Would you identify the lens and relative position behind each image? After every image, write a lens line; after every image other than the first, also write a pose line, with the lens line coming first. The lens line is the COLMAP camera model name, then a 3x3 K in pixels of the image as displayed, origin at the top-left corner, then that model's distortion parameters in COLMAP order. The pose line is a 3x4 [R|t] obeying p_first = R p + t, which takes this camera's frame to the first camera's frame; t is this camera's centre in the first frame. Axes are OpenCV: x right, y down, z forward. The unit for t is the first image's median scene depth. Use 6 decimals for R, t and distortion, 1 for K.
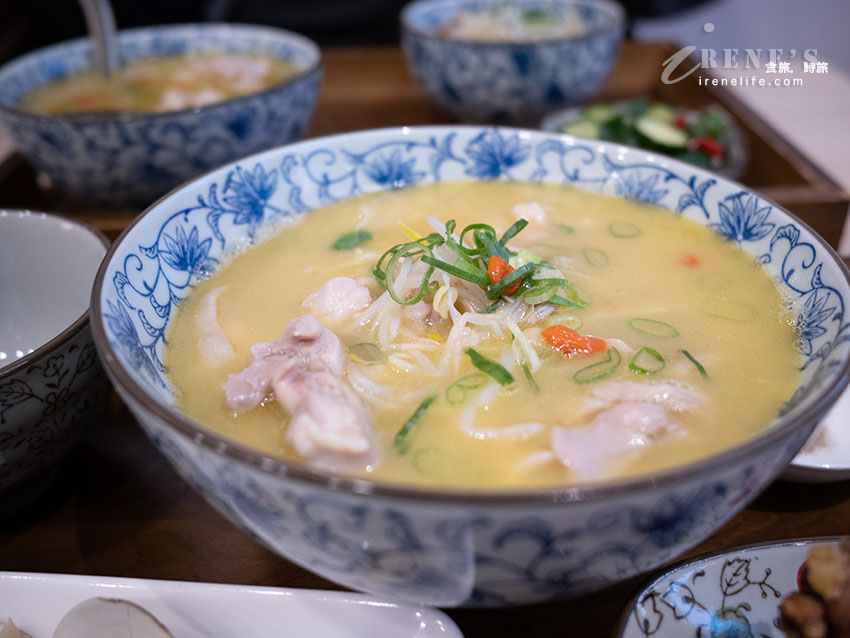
lens RADIAL K [[836.9, 0, 430.9], [0, 836.9, 320.5], [0, 0, 1]] dist [-0.012190, -0.026322]
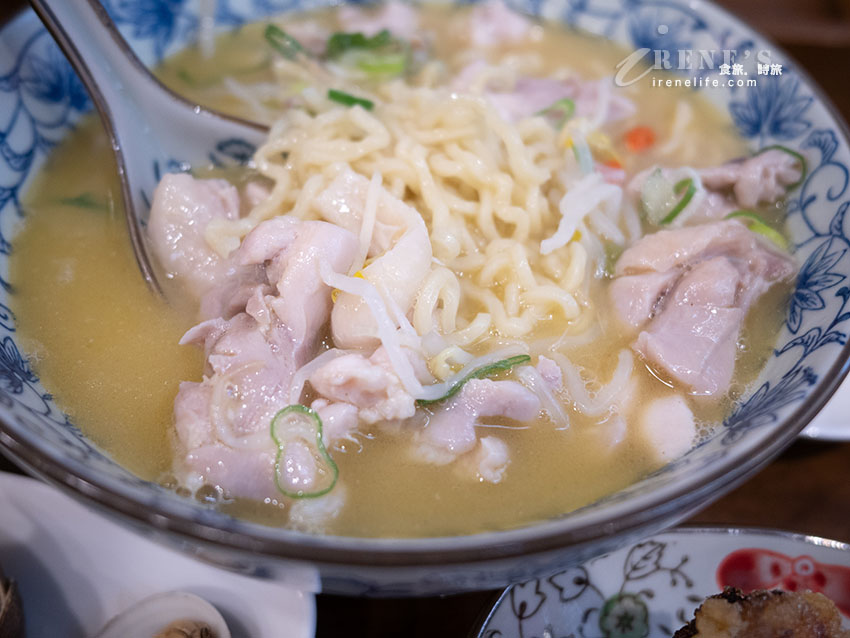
lens RADIAL K [[825.7, 0, 425.0], [0, 825.7, 319.0], [0, 0, 1]] dist [-0.013296, 0.022753]
pose [[0.990322, 0.126859, -0.056298, 0.145291], [-0.101858, 0.939850, 0.326047, -0.177543], [0.094273, -0.317157, 0.943676, 0.229330]]
